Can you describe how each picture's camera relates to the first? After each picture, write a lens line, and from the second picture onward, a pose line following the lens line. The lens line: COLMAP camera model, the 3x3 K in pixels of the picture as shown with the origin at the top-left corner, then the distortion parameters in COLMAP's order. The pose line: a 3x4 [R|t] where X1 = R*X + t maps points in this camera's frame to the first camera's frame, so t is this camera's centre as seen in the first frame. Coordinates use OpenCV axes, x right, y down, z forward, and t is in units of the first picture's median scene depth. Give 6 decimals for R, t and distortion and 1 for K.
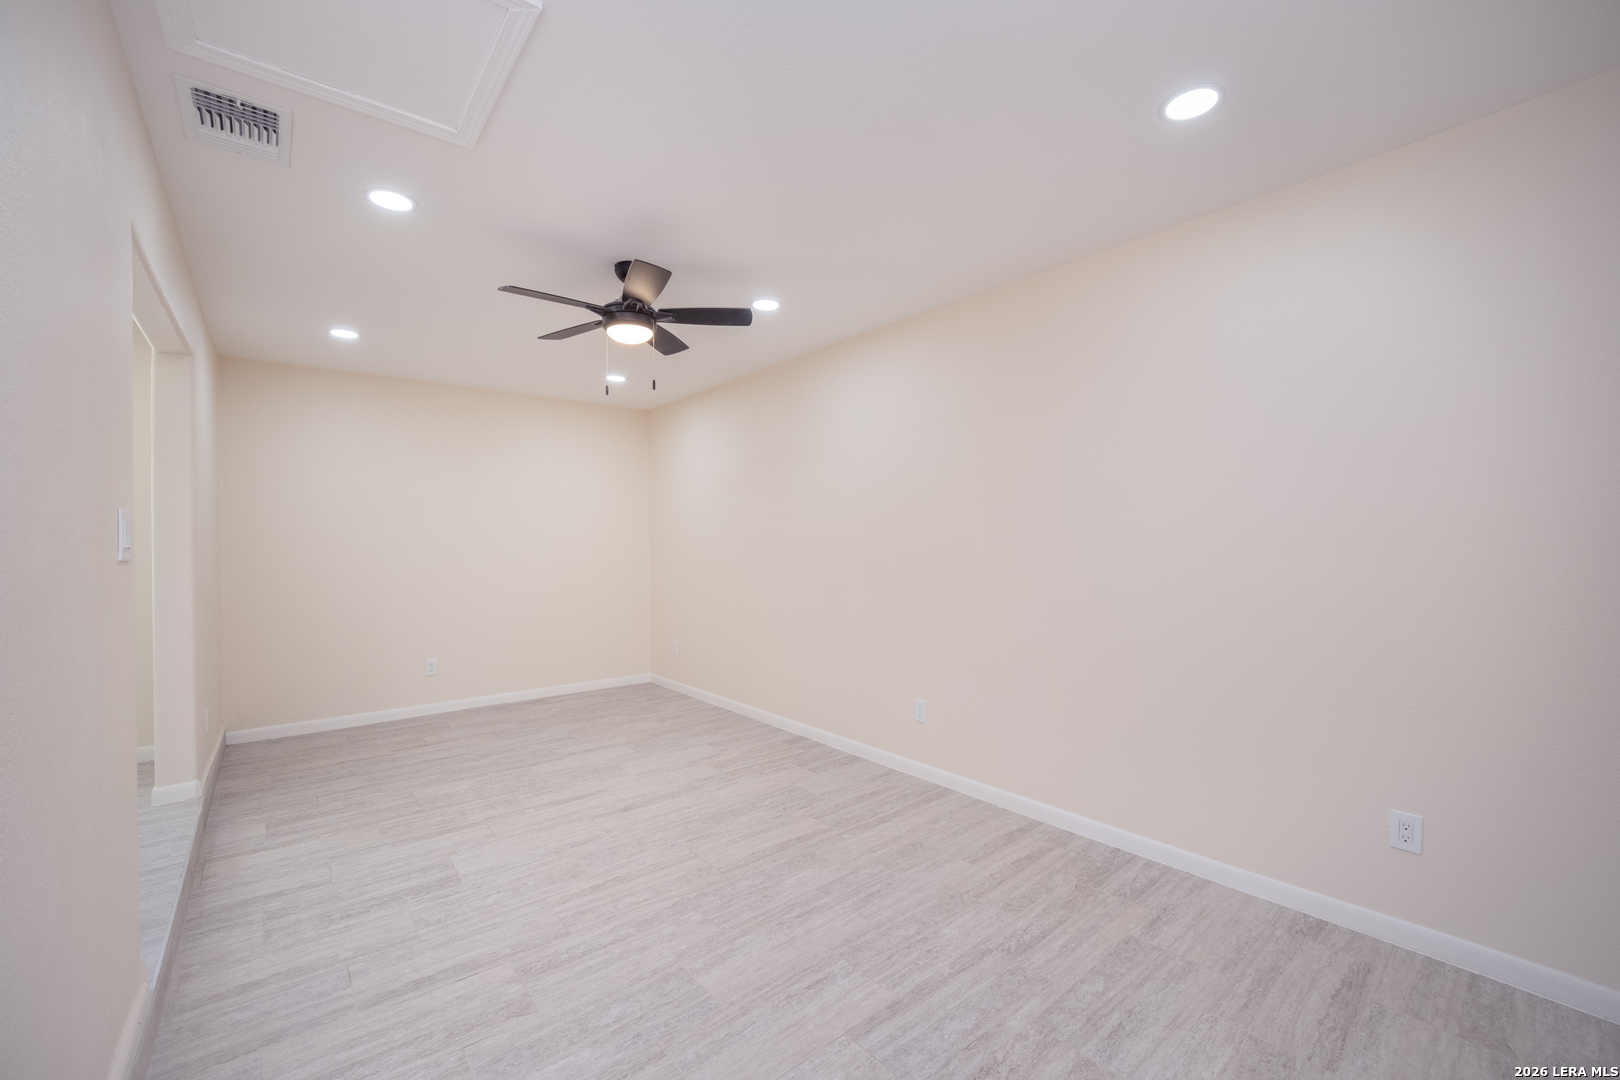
lens RADIAL K [[650.1, 0, 808.5], [0, 650.1, 542.1], [0, 0, 1]] dist [-0.023527, 0.005541]
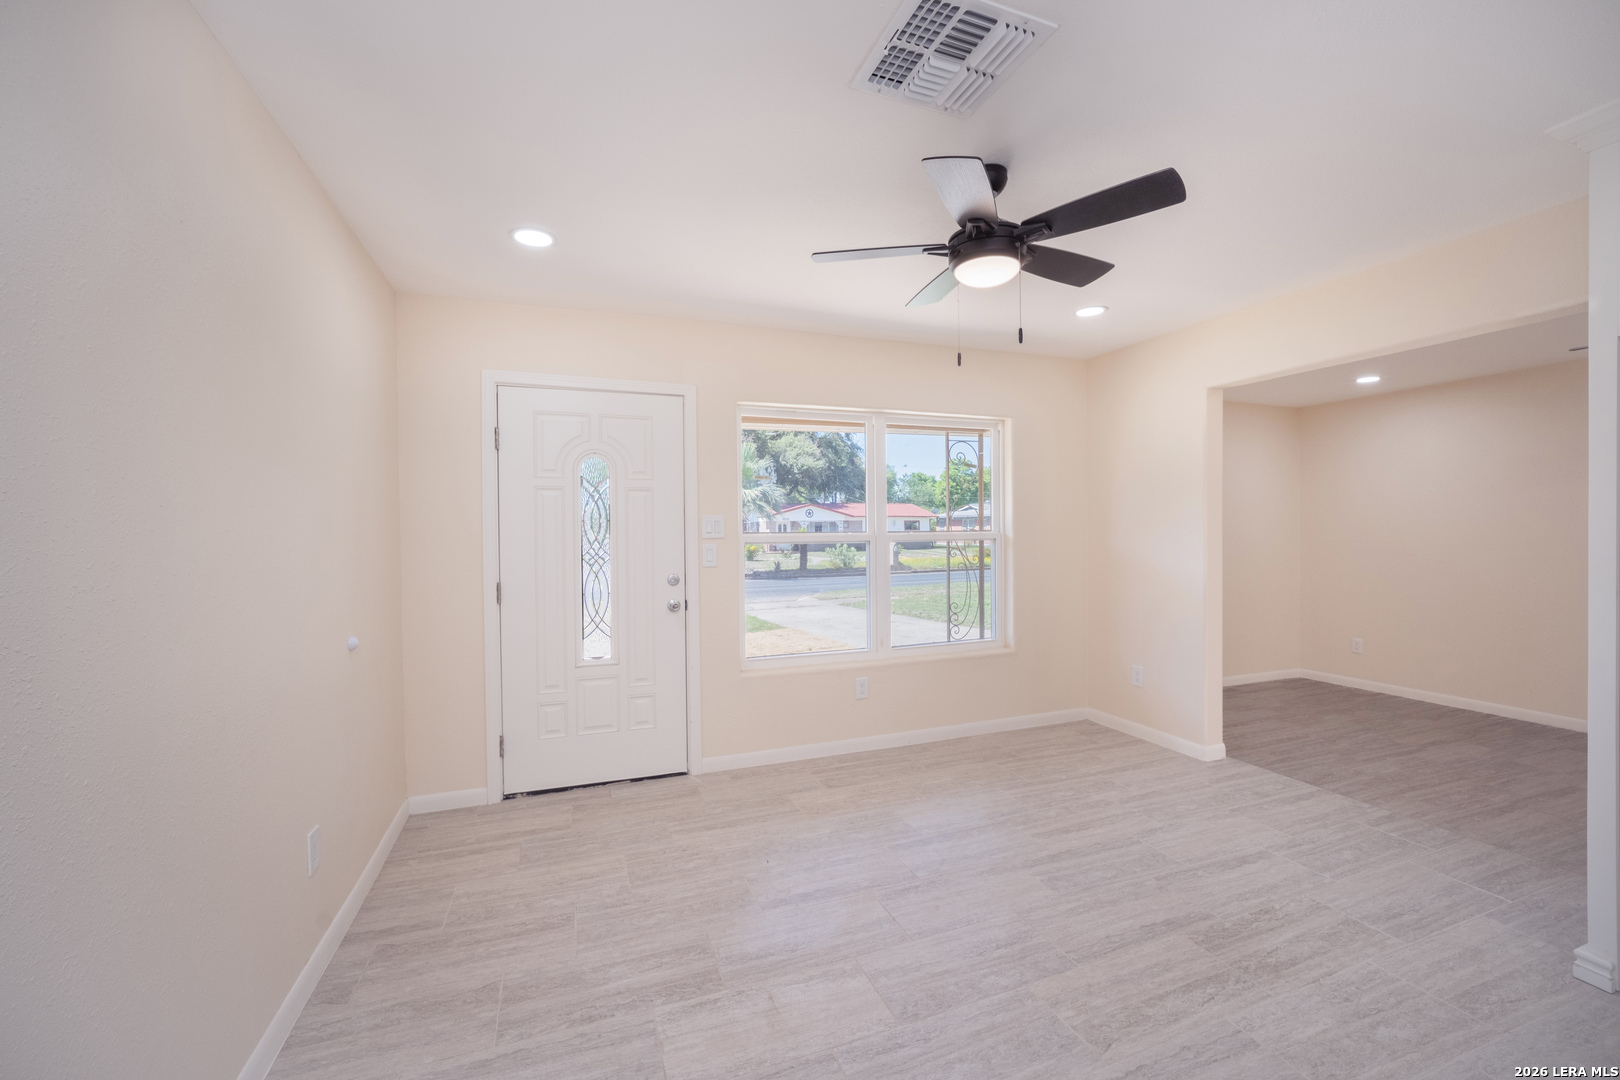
lens RADIAL K [[650.1, 0, 808.5], [0, 650.1, 542.1], [0, 0, 1]] dist [-0.023527, 0.005541]
pose [[0.942417, 0.006266, -0.334382, -1.353769], [0.000714, 0.999785, 0.020745, -0.032986], [0.334440, -0.019789, 0.942209, -0.421081]]
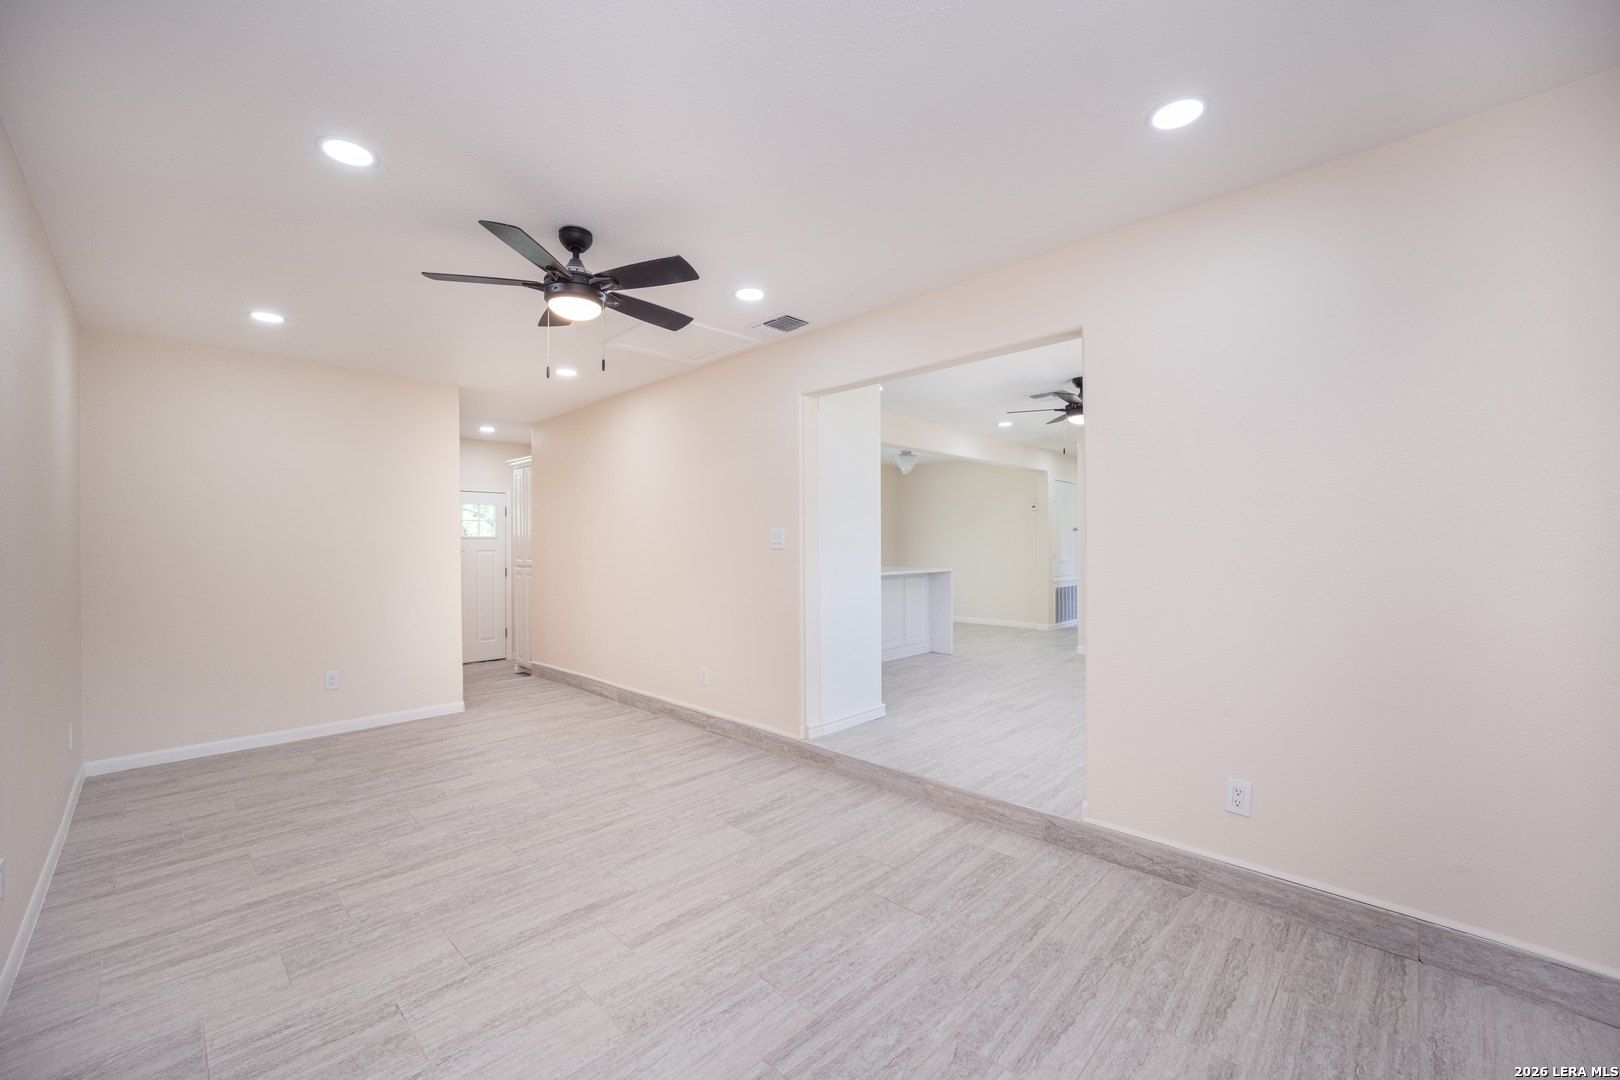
lens RADIAL K [[650.1, 0, 808.5], [0, 650.1, 542.1], [0, 0, 1]] dist [-0.023527, 0.005541]
pose [[-0.994950, 0.015093, -0.099231, -0.511273], [0.015237, 0.999884, -0.000690, 0.004628], [0.099210, -0.002198, -0.995064, 1.948214]]
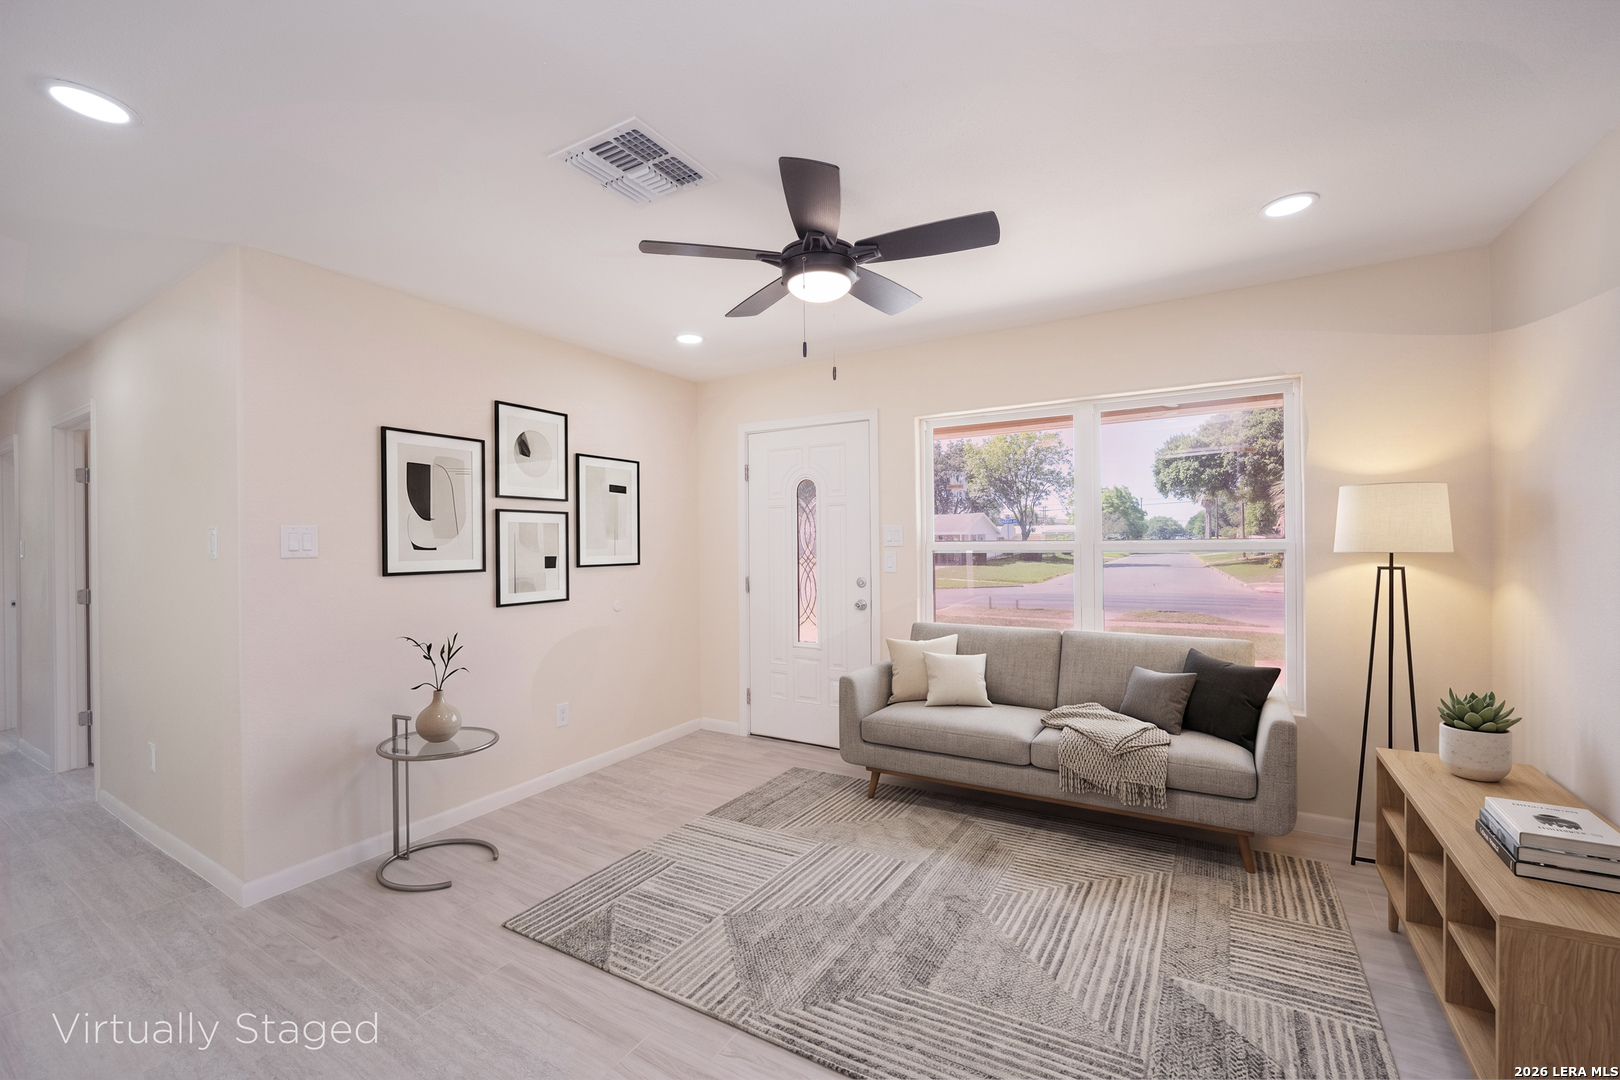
lens RADIAL K [[650.1, 0, 808.5], [0, 650.1, 542.1], [0, 0, 1]] dist [-0.023527, 0.005541]
pose [[0.341008, 0.007581, -0.940030, -0.730892], [0.004316, 0.999944, 0.009630, -0.037397], [0.940051, -0.007341, 0.340956, 0.058583]]
